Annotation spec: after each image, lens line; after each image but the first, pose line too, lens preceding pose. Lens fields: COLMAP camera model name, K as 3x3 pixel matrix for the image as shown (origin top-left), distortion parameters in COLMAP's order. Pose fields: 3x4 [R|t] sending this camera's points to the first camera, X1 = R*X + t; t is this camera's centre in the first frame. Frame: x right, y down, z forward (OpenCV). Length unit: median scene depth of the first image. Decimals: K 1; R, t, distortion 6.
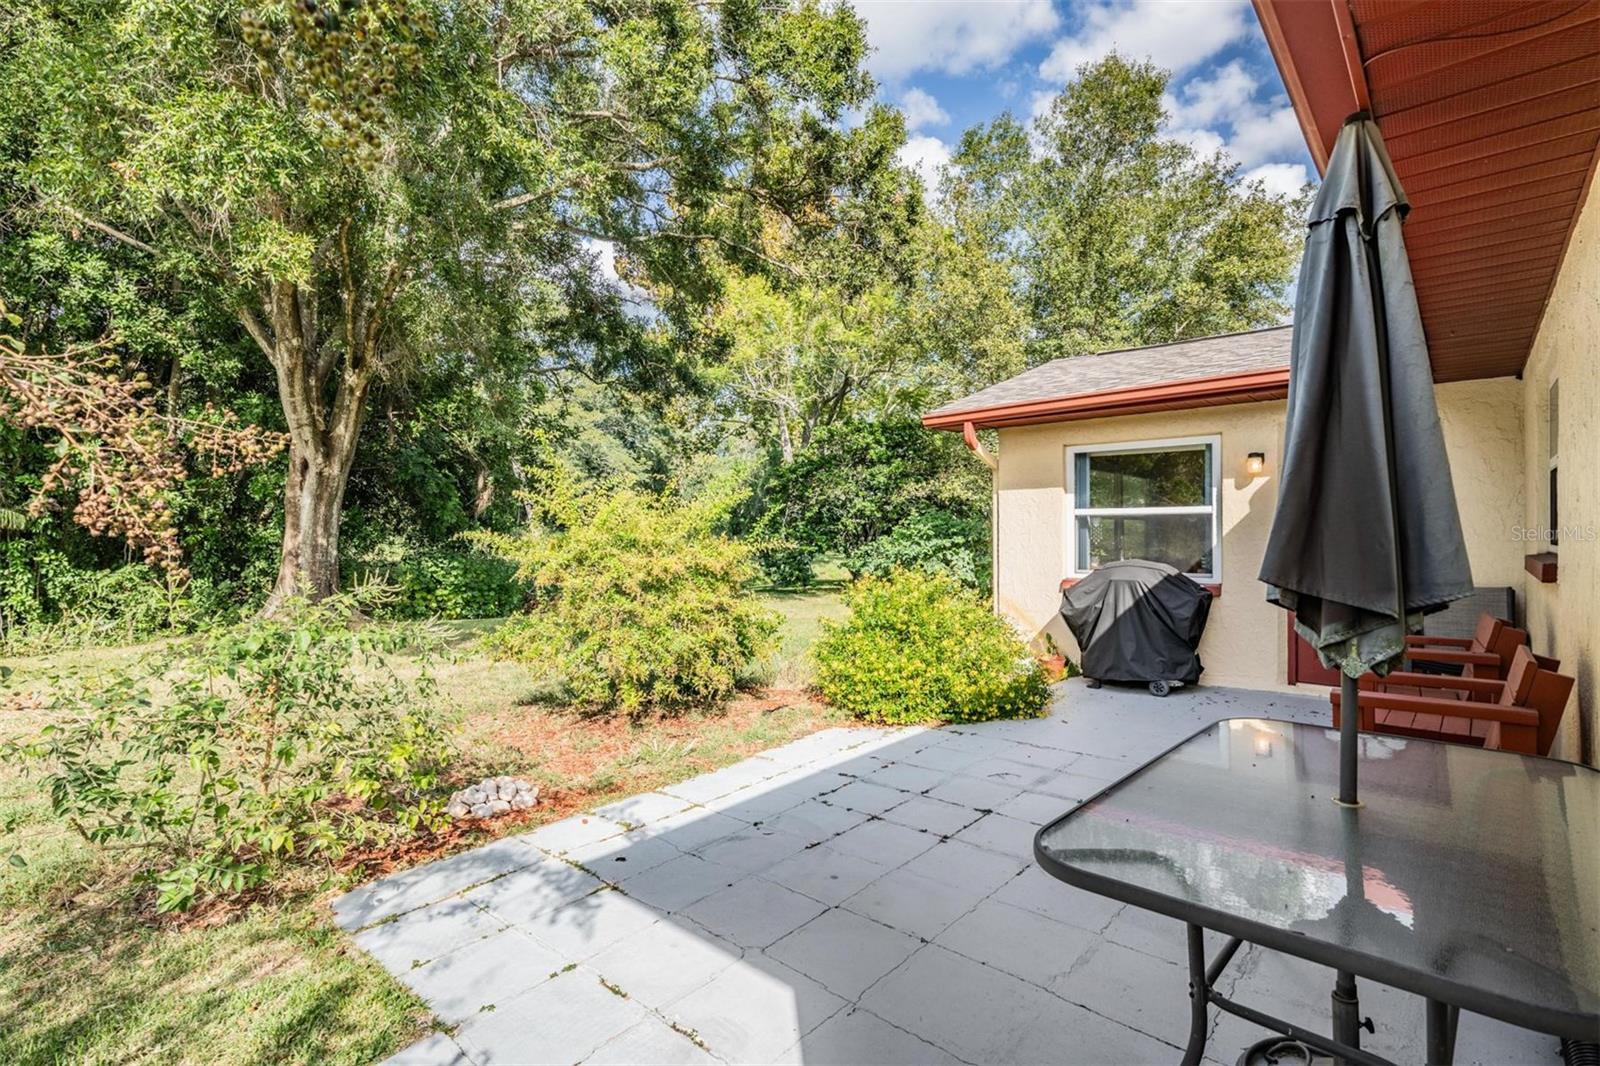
lens RADIAL K [[750.0, 0, 799.3], [0, 750.0, 521.4], [0, 0, 1]] dist [0.000144, 0.000039]
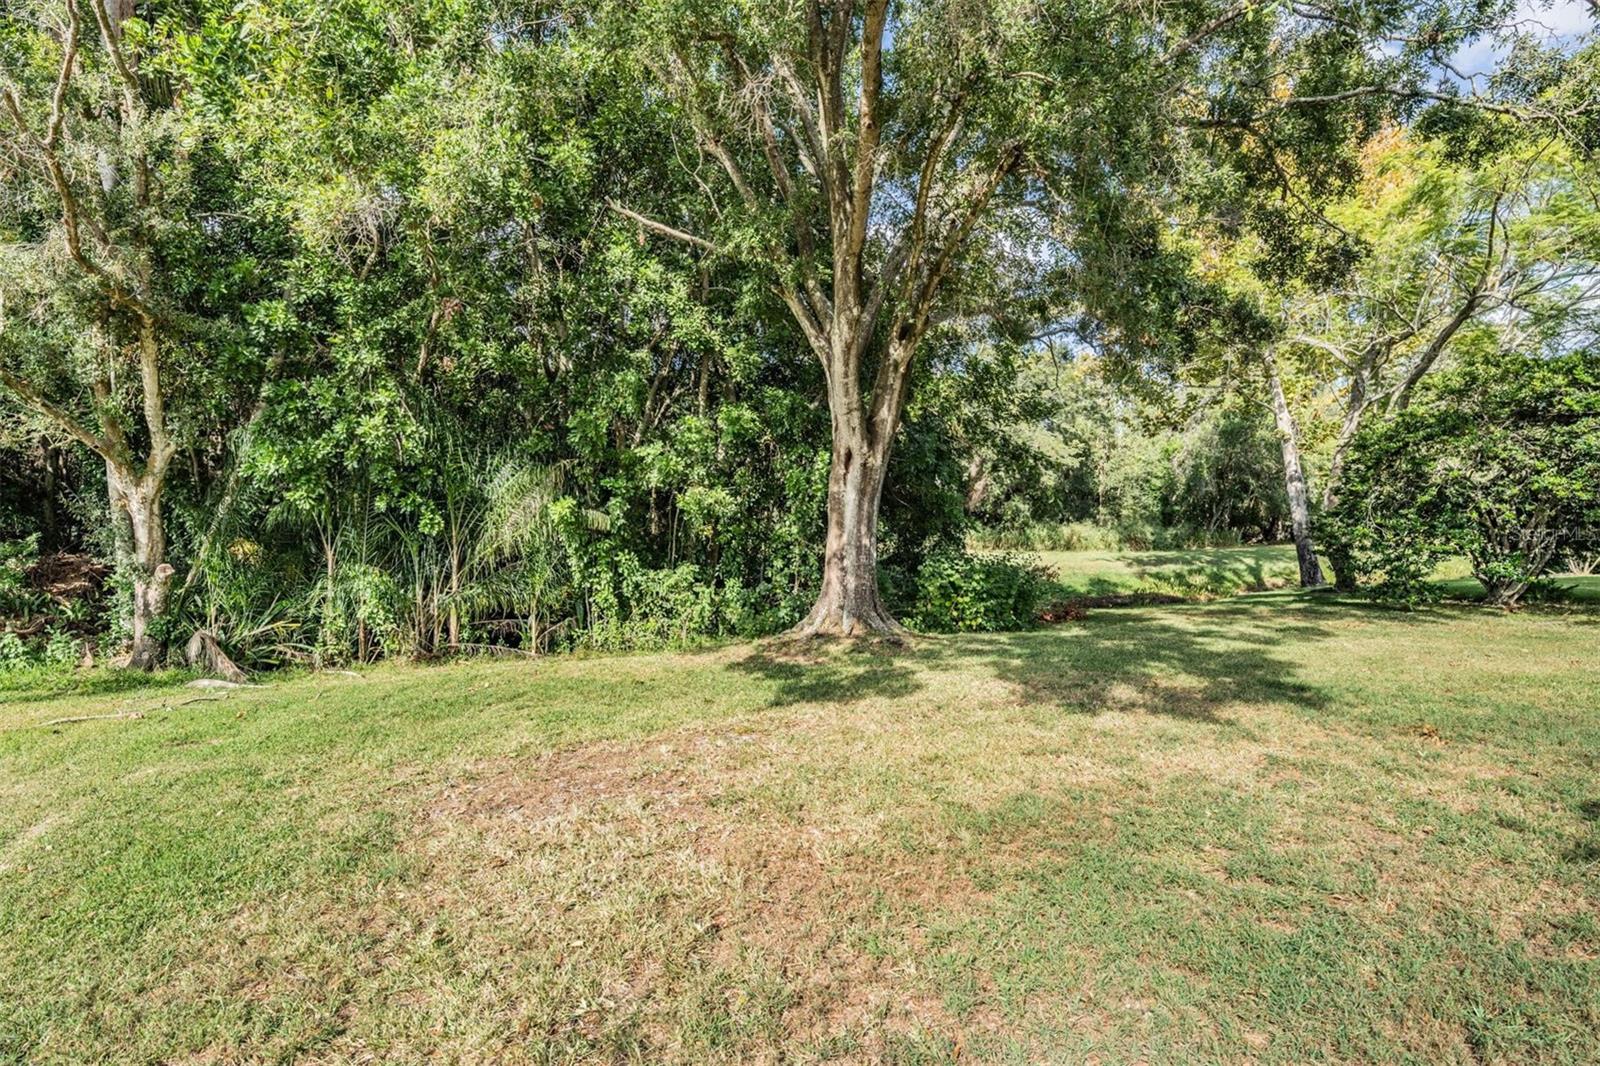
lens RADIAL K [[749.7, 0, 794.2], [0, 749.7, 510.3], [0, 0, 1]] dist [0.000906, -0.000181]
pose [[0.889312, -0.017710, -0.456959, -0.313106], [0.016524, 0.999842, -0.006592, -0.006025], [0.457003, -0.001688, 0.889463, 0.183574]]
